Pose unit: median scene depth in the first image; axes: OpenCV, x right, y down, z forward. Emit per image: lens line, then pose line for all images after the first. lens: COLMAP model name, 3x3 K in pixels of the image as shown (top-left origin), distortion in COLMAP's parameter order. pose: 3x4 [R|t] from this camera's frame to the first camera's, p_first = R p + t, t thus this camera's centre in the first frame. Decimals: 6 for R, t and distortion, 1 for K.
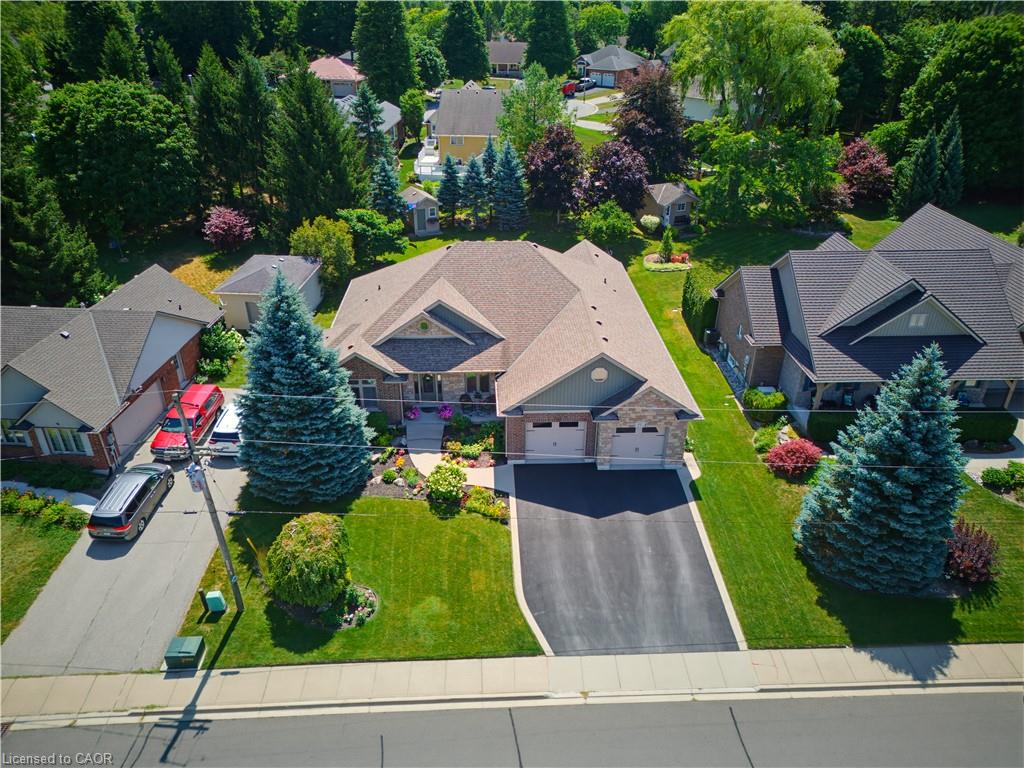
lens RADIAL K [[716.9, 0, 517.5], [0, 716.9, 383.9], [0, 0, 1]] dist [0.085117, -0.106972]
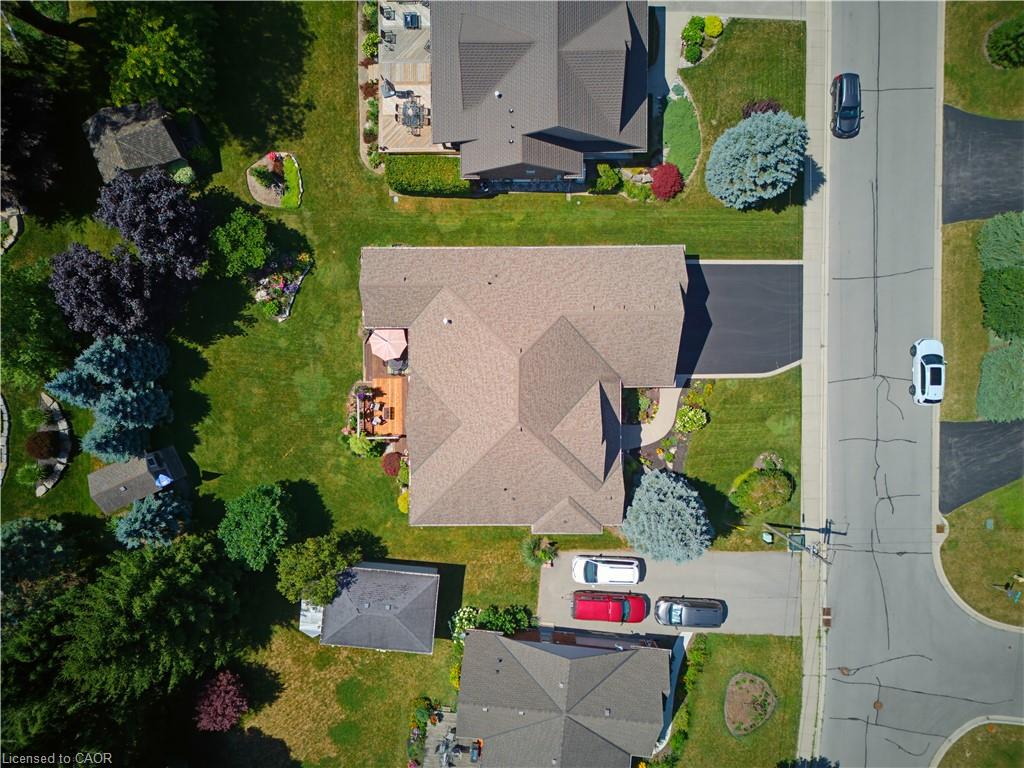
lens RADIAL K [[716.9, 0, 517.5], [0, 716.9, 383.9], [0, 0, 1]] dist [0.085117, -0.106972]
pose [[0.045000, -0.998595, -0.027987, 0.003489], [0.482119, -0.002828, 0.876101, -1.401165], [-0.874950, -0.052918, 0.481314, 0.579525]]
